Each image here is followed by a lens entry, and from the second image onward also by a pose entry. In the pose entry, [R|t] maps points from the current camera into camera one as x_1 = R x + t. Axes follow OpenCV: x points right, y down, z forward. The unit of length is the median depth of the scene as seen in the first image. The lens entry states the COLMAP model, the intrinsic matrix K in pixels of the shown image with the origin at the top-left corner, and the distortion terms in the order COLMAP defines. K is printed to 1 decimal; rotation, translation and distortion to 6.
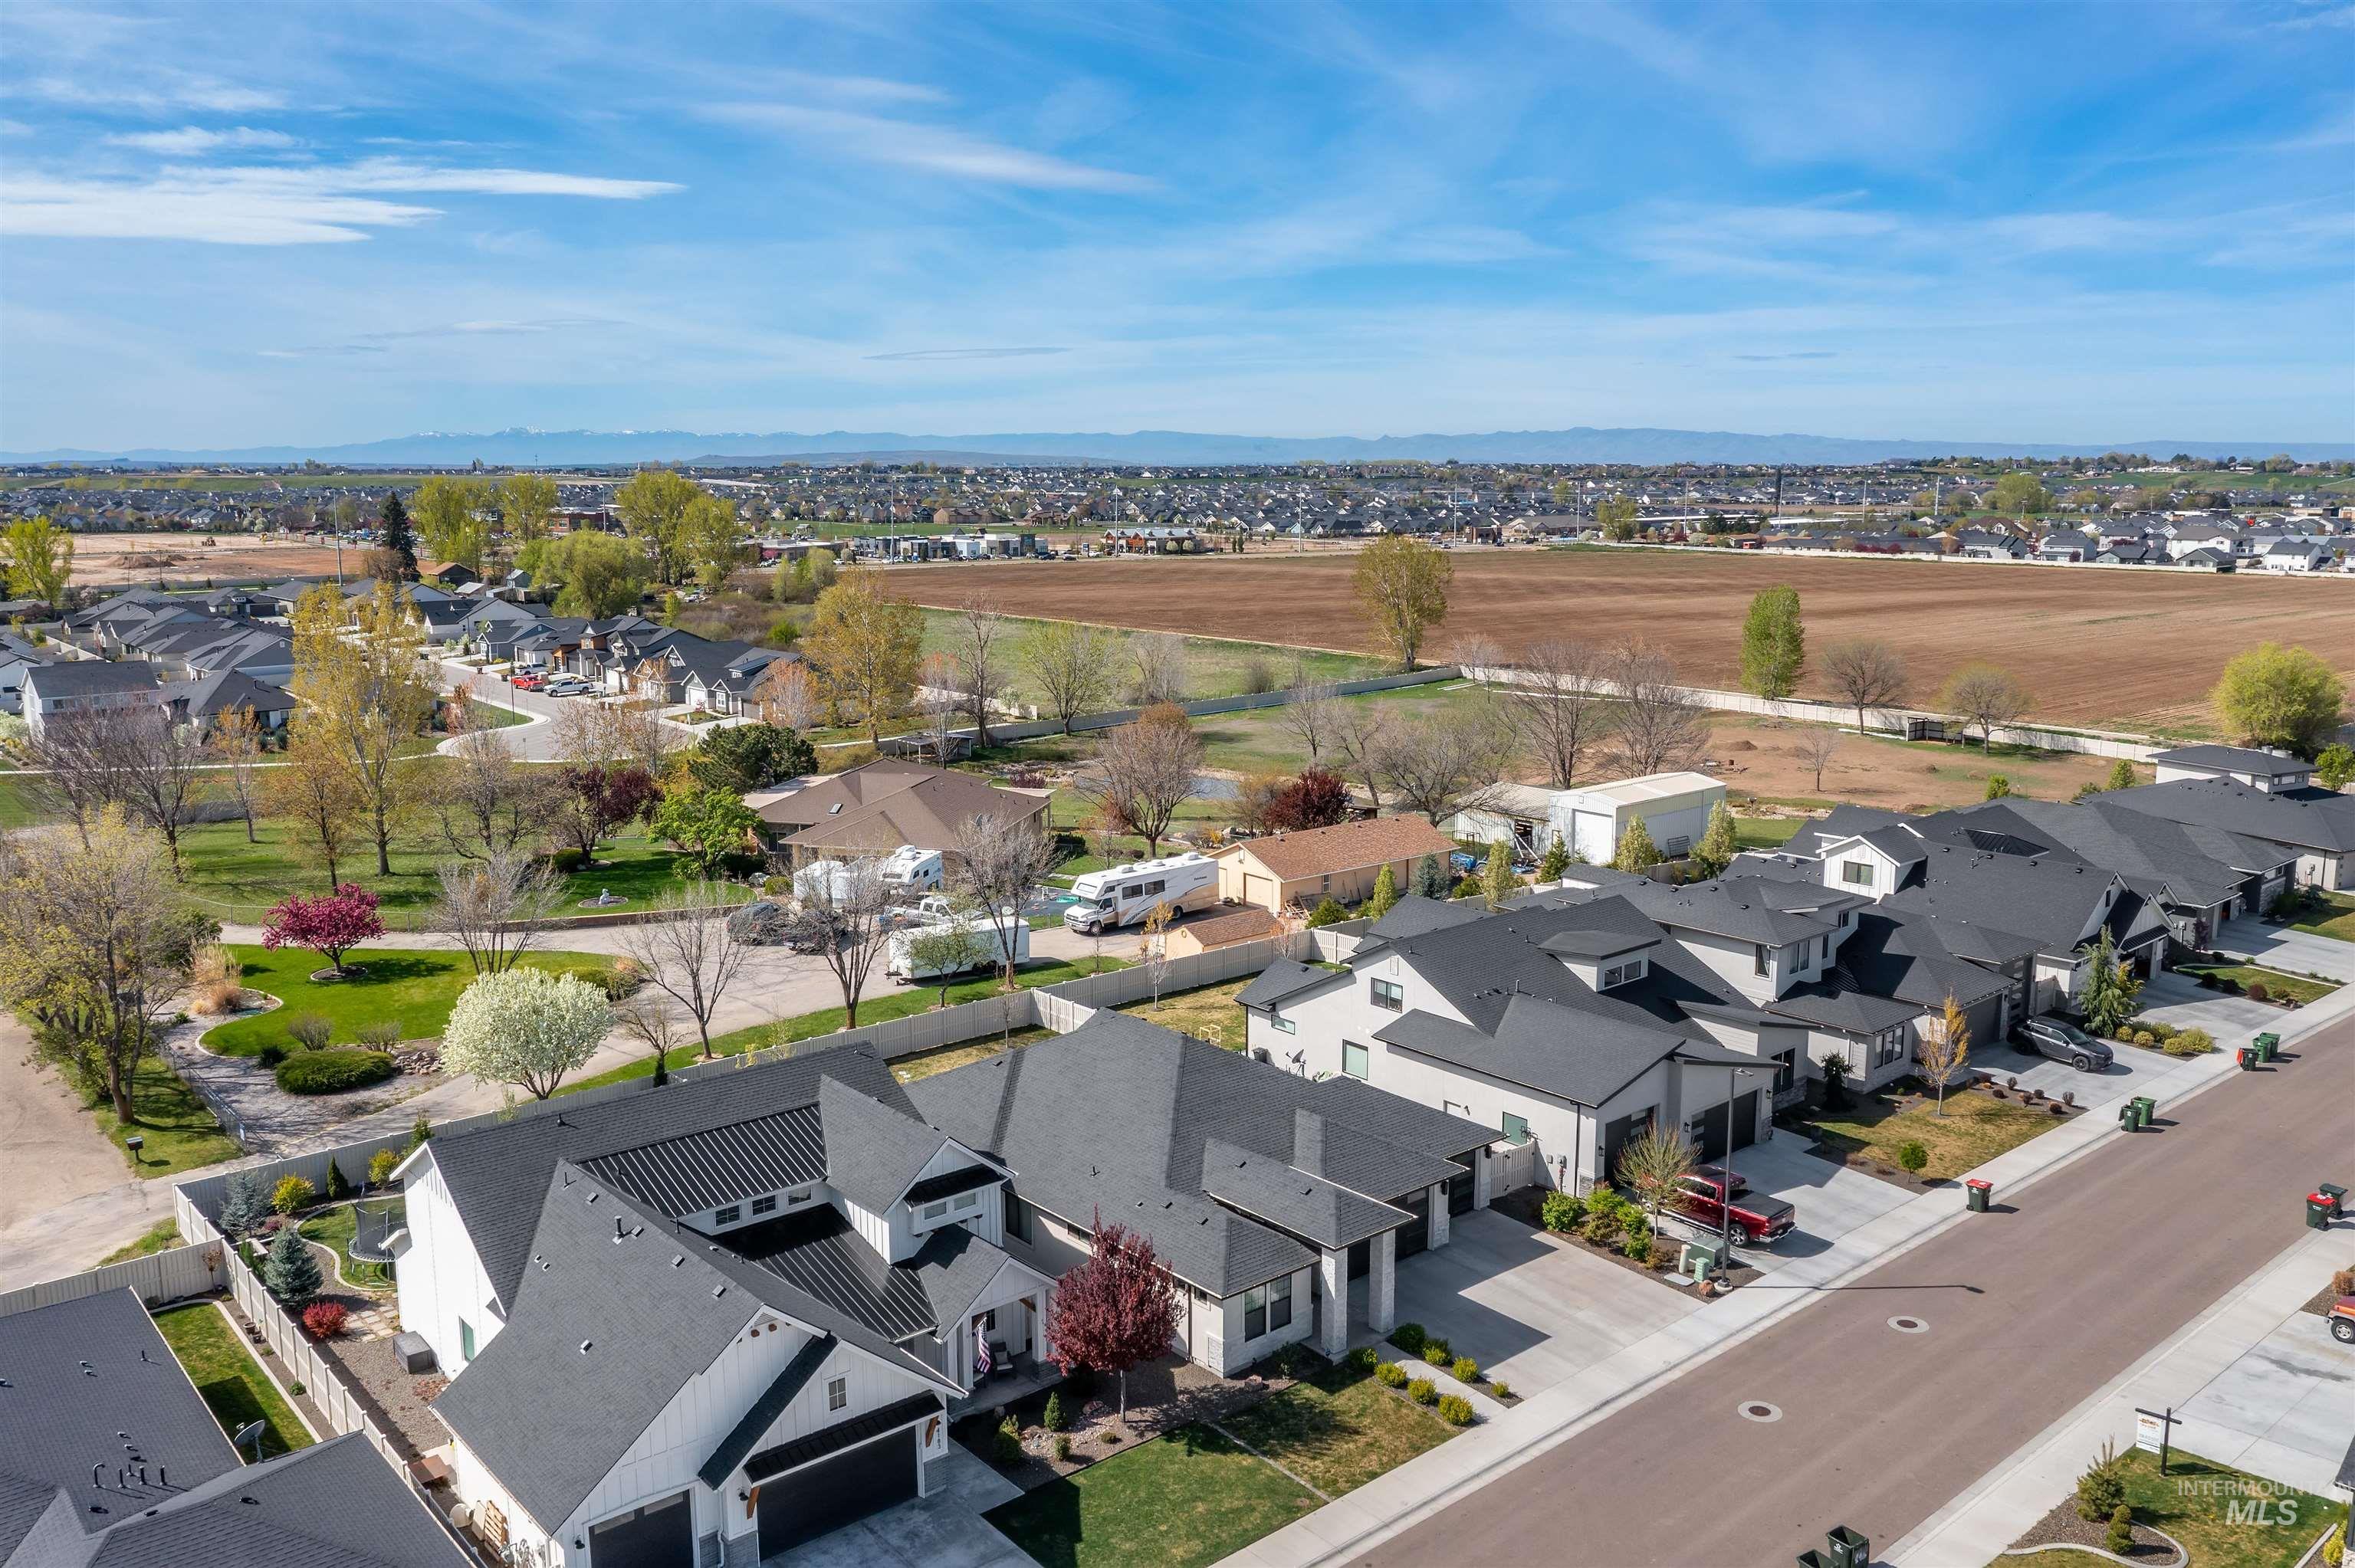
lens RADIAL K [[1842.8, 0, 1173.8], [0, 1842.8, 786.5], [0, 0, 1]] dist [-0.034592, 0.010097]
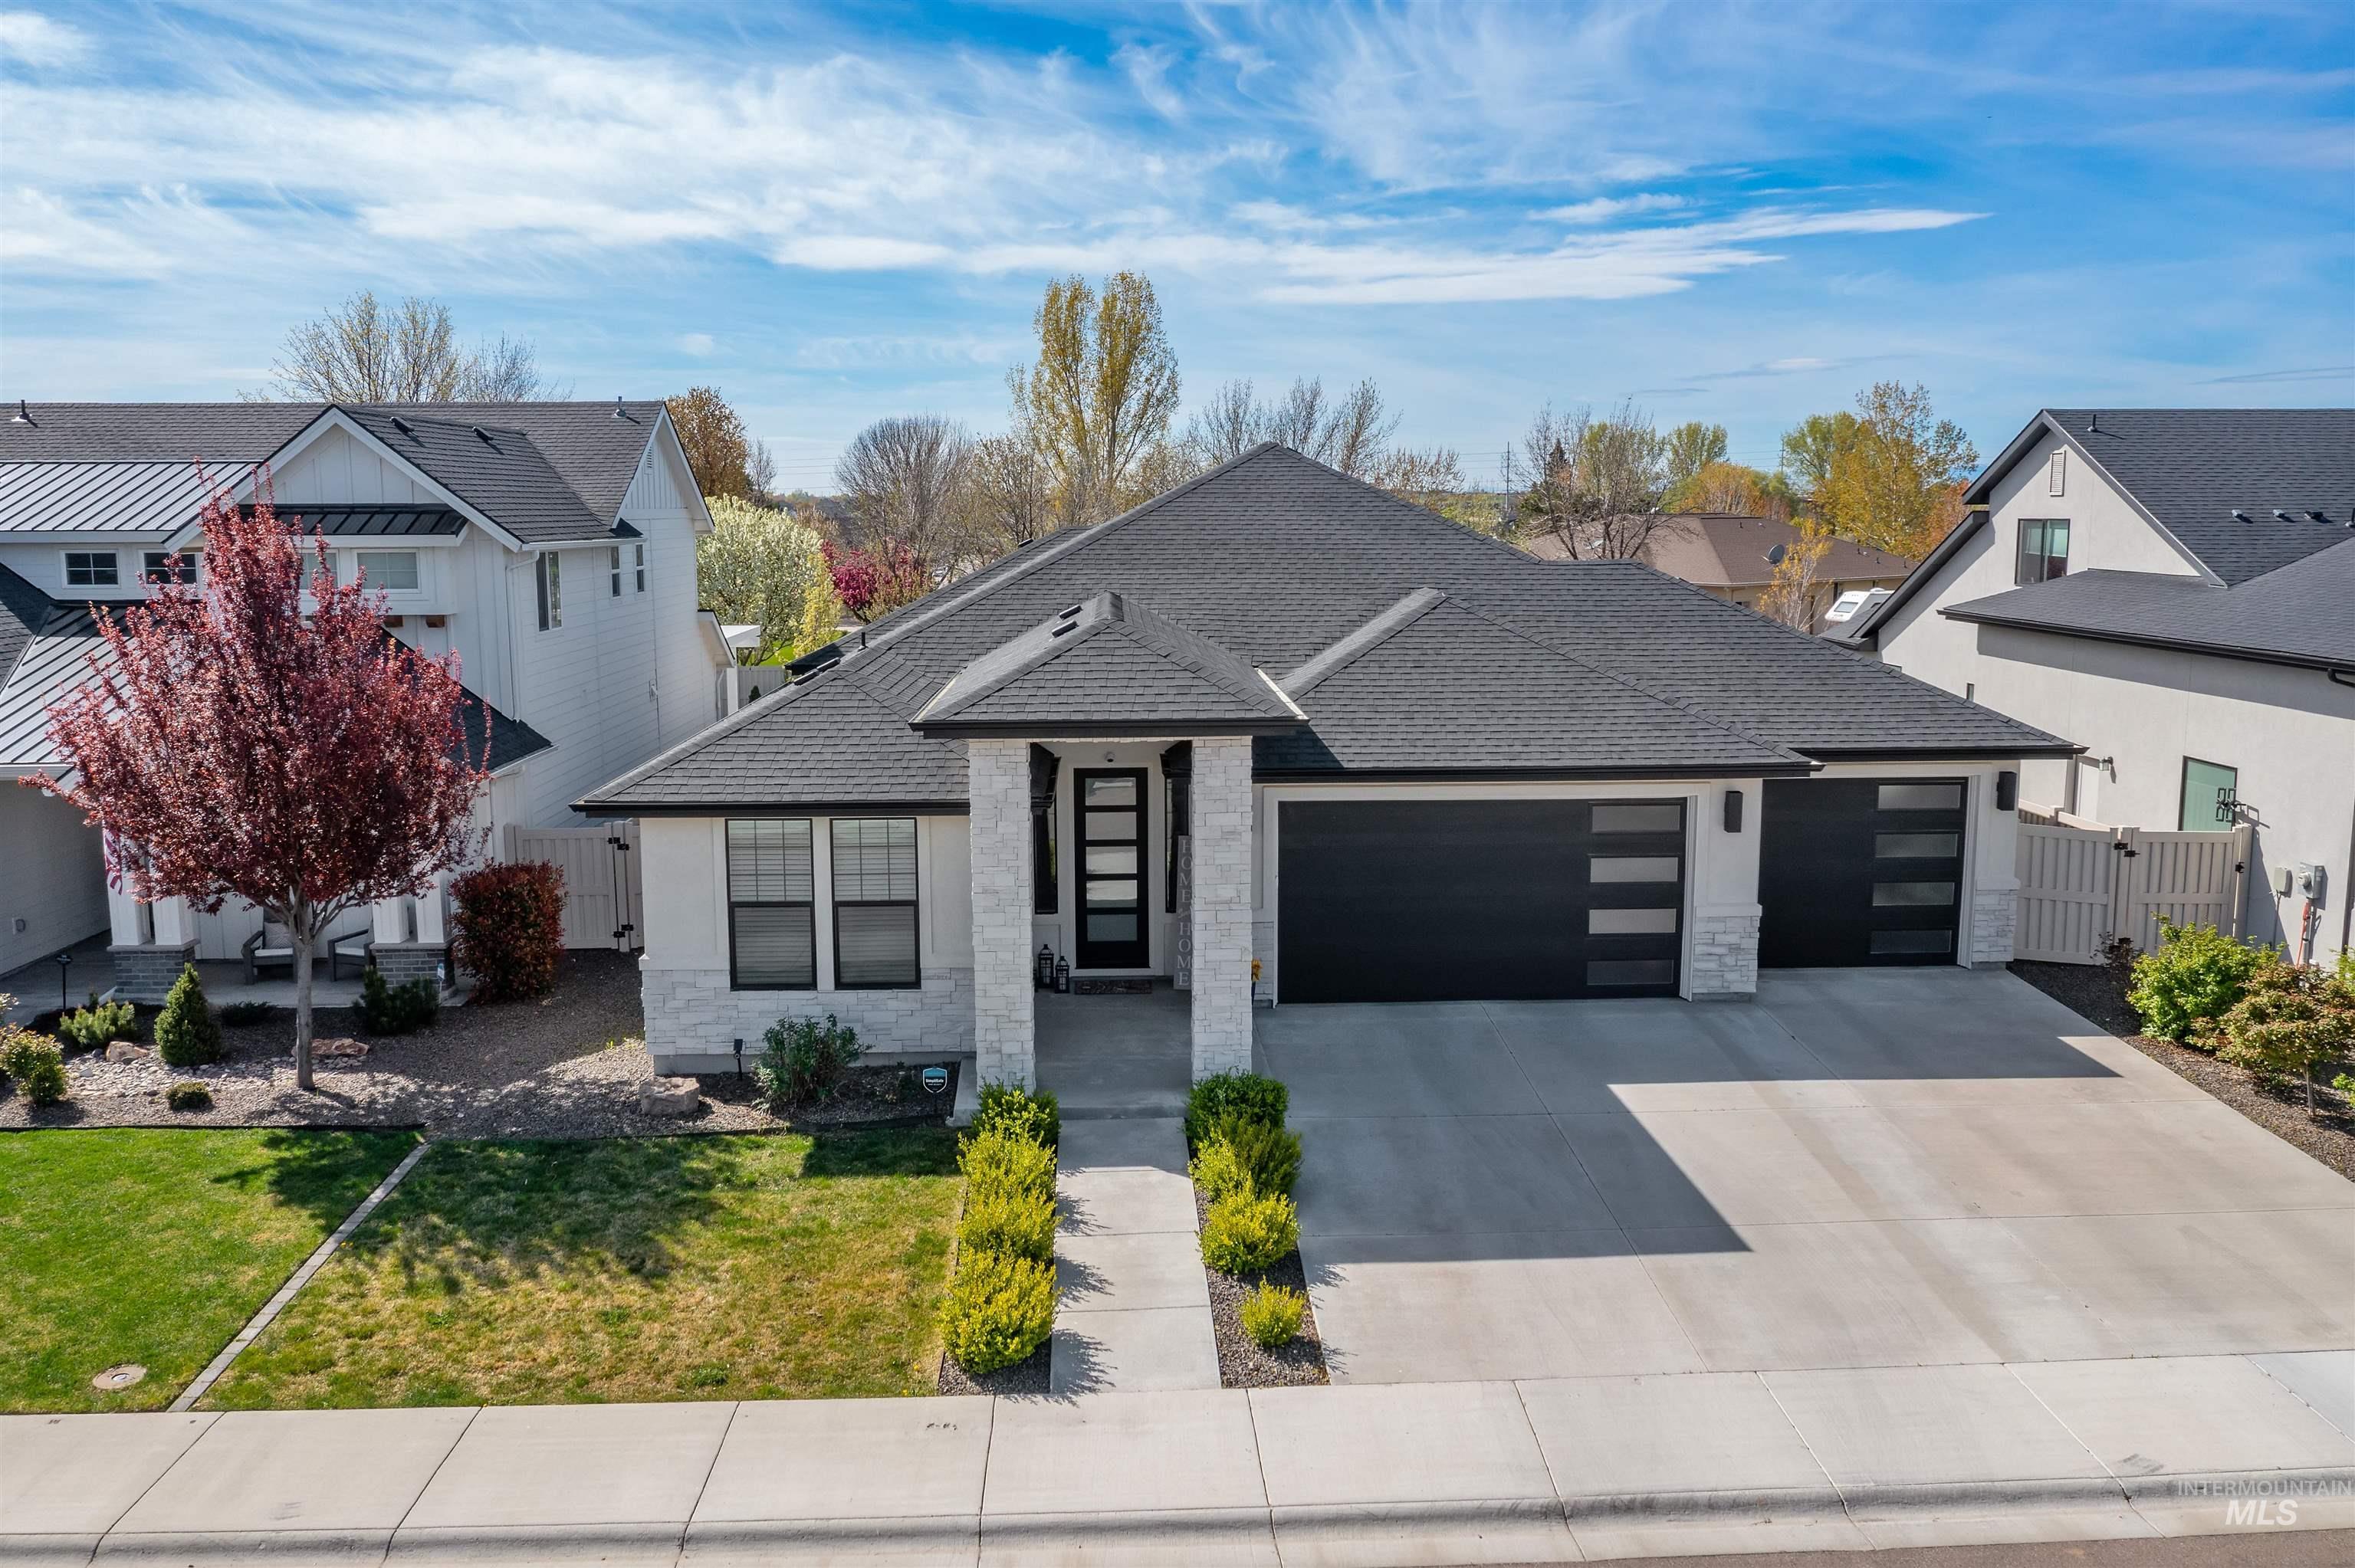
lens RADIAL K [[1842.8, 0, 1194.1], [0, 1842.8, 767.5], [0, 0, 1]] dist [-0.034592, 0.010097]
pose [[0.777770, 0.087229, -0.622466, 0.314967], [-0.104608, 0.994476, 0.008652, 0.248345], [0.619783, 0.058385, 0.782599, 0.779846]]
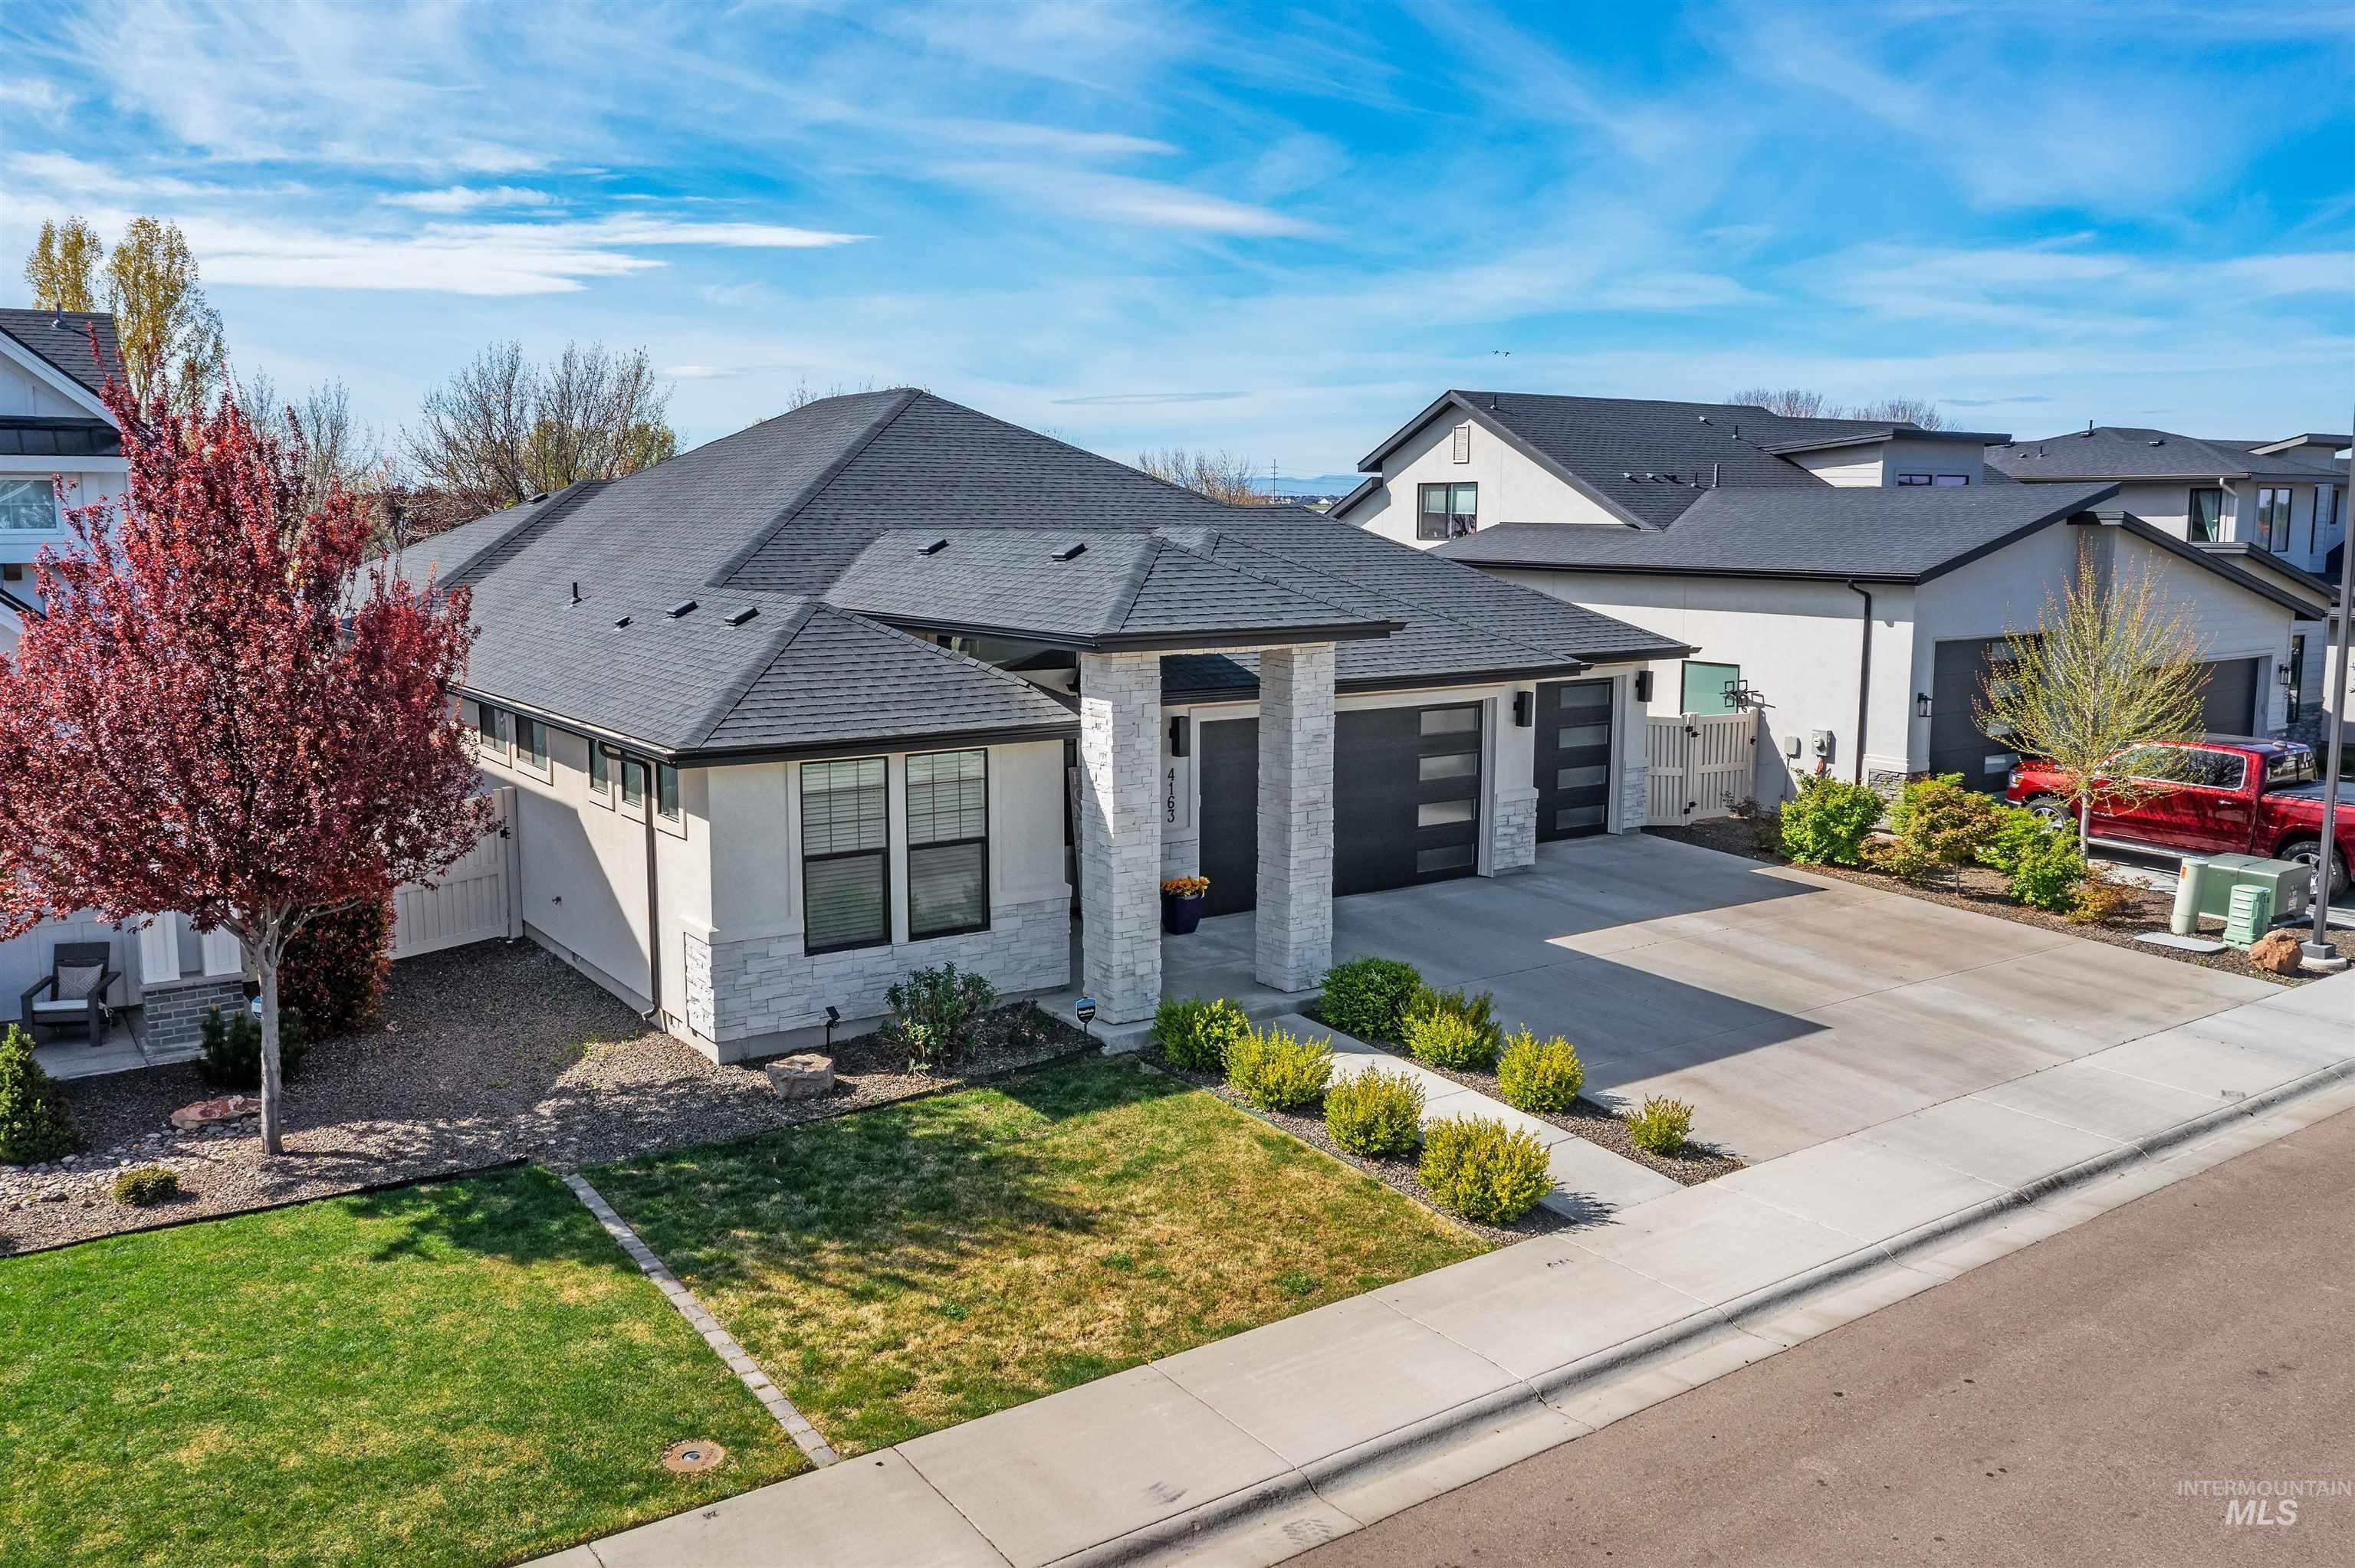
lens RADIAL K [[1842.8, 0, 1187.3], [0, 1842.8, 776.3], [0, 0, 1]] dist [-0.034592, 0.010097]
pose [[0.995098, 0.020142, -0.096826, 0.130521], [-0.022830, 0.999382, -0.026741, 0.278526], [0.096227, 0.028820, 0.994942, 0.697963]]
